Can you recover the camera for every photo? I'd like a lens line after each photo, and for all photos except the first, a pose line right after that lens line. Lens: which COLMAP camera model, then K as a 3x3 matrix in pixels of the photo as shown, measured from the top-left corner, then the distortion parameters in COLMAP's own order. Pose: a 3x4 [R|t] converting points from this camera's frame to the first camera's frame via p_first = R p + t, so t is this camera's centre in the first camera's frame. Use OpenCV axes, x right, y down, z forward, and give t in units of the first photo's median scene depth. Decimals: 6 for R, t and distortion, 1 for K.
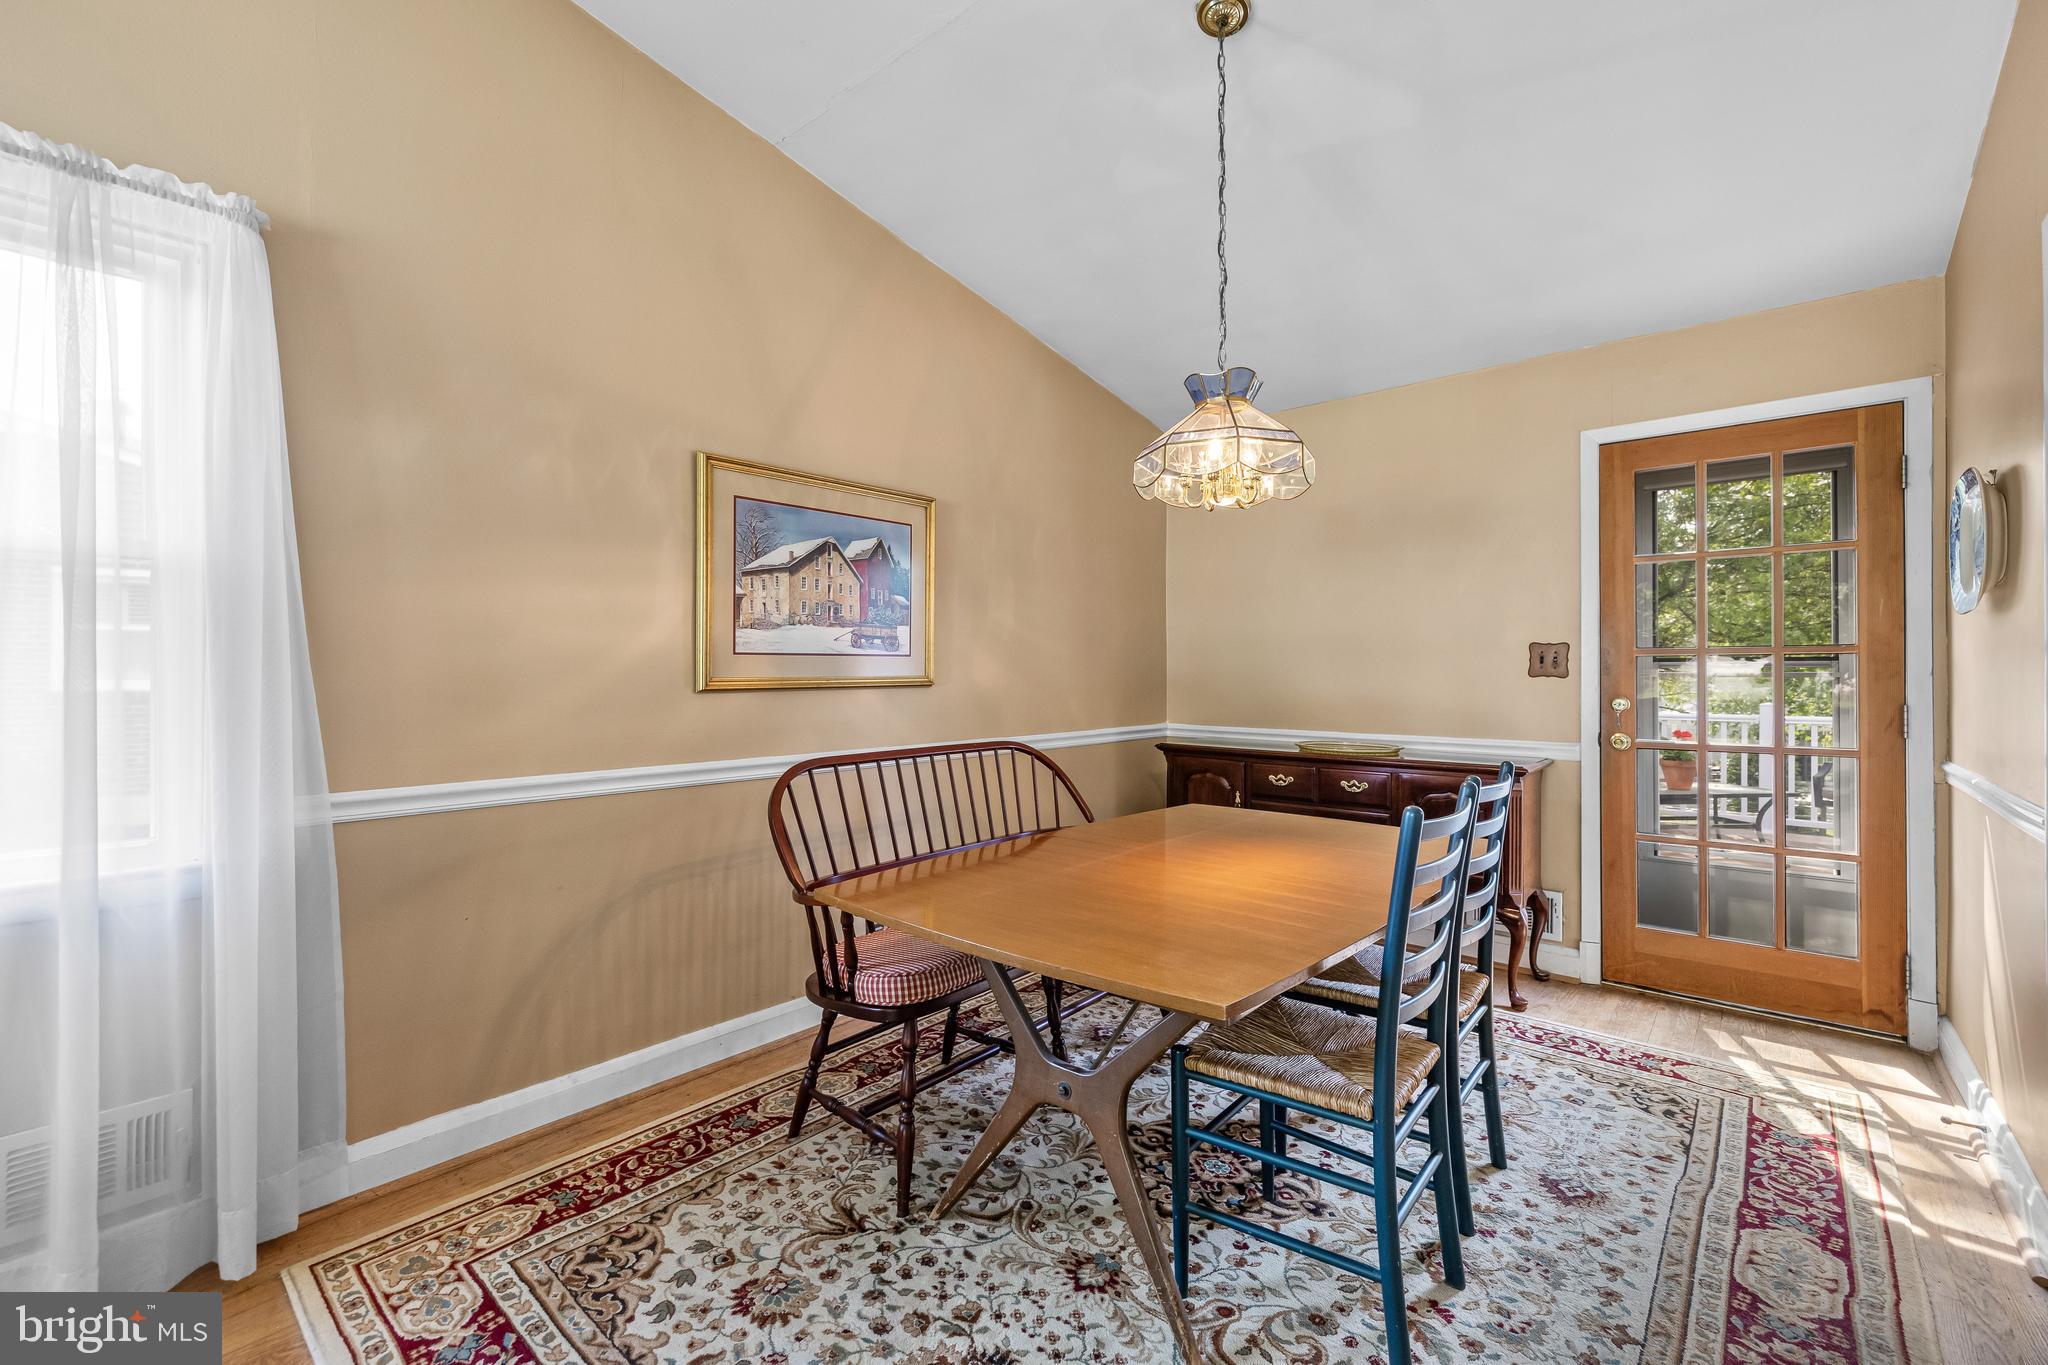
lens RADIAL K [[862.6, 0, 1044.5], [0, 862.6, 668.3], [0, 0, 1]] dist [-0.000601, -0.000106]
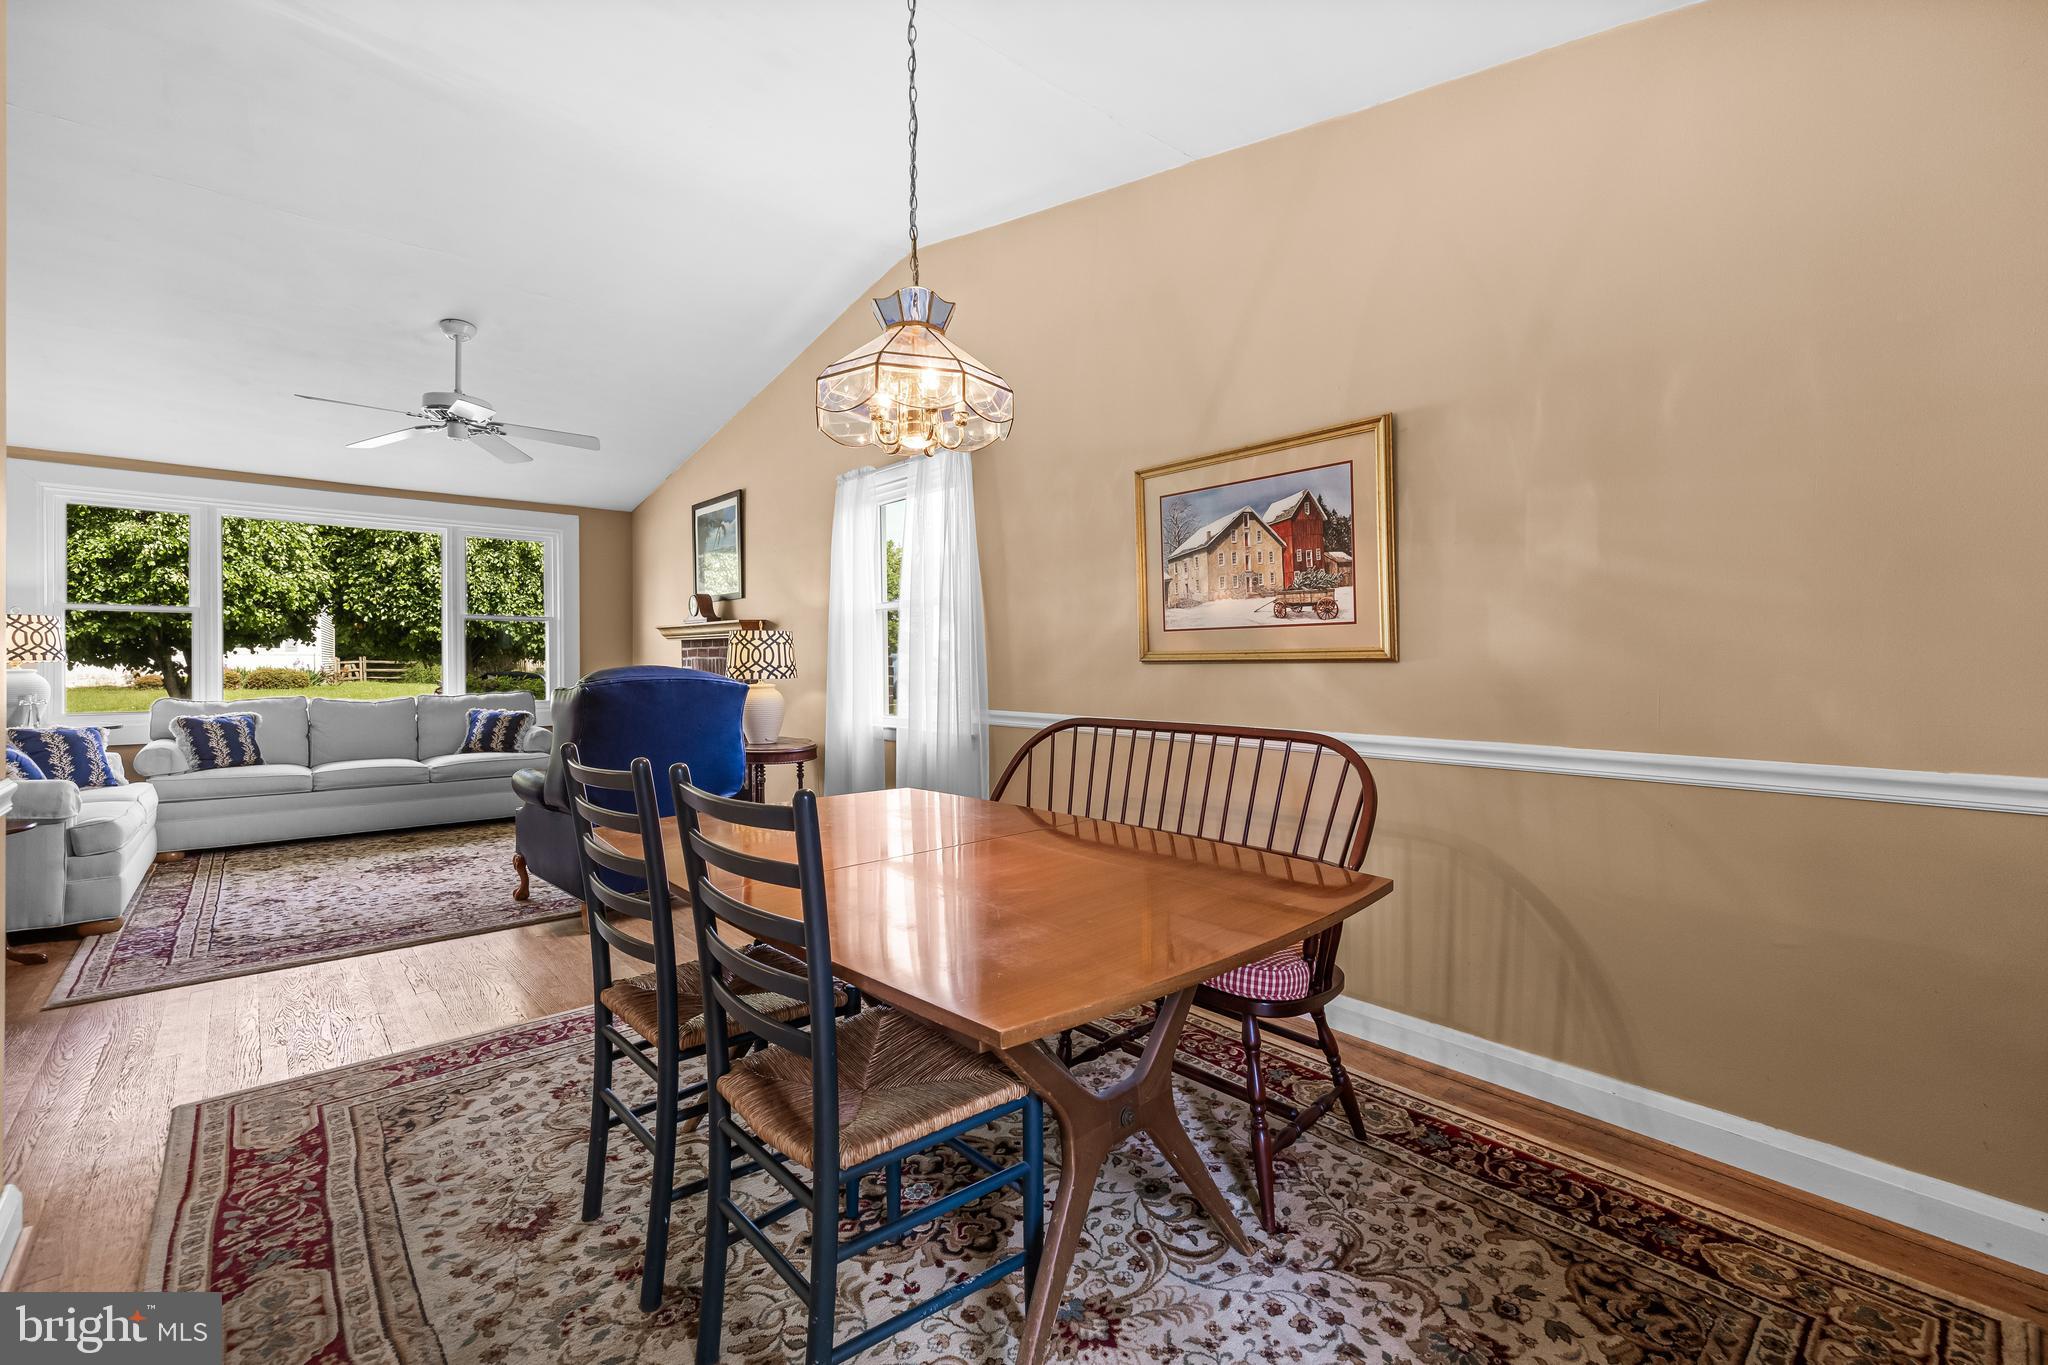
lens RADIAL K [[862.6, 0, 993.2], [0, 862.6, 663.2], [0, 0, 1]] dist [-0.000601, -0.000106]
pose [[-0.154179, 0.001851, -0.988041, 0.768001], [0.006086, 0.999981, 0.000924, 0.022545], [0.988024, -0.005871, -0.154187, 0.874678]]
